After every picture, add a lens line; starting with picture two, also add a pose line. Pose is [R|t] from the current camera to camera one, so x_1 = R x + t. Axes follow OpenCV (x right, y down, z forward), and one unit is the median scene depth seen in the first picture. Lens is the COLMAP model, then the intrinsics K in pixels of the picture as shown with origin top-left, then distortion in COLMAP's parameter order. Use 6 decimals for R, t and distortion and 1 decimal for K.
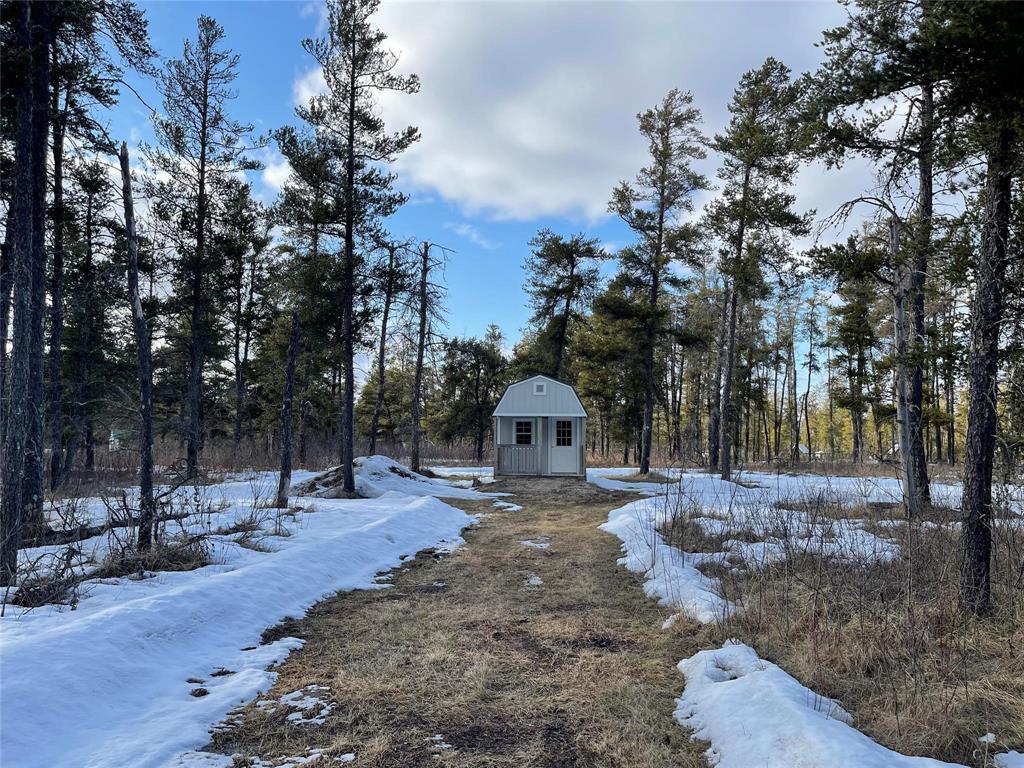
lens RADIAL K [[746.0, 0, 513.0], [0, 746.0, 383.8], [0, 0, 1]] dist [0.009653, -0.004716]
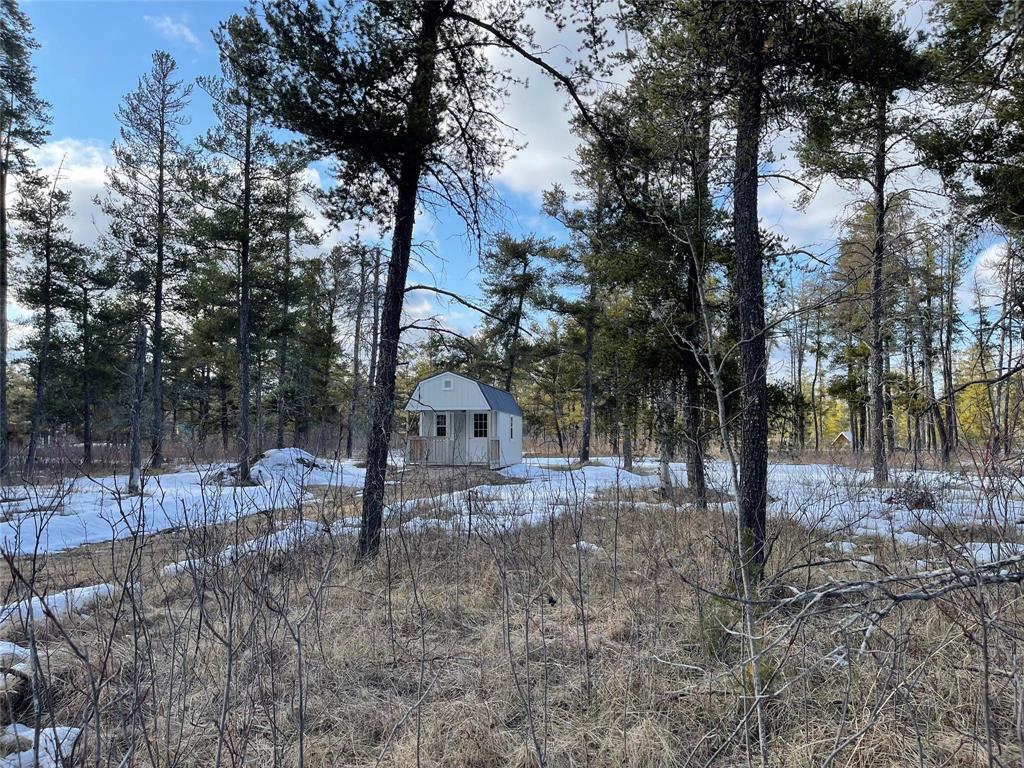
lens RADIAL K [[746.0, 0, 509.2], [0, 746.0, 385.2], [0, 0, 1]] dist [0.009653, -0.004716]
pose [[0.995429, -0.016893, -0.093995, 0.210084], [0.018102, 0.999764, 0.012028, -0.003439], [0.093769, -0.013675, 0.995500, -0.059111]]
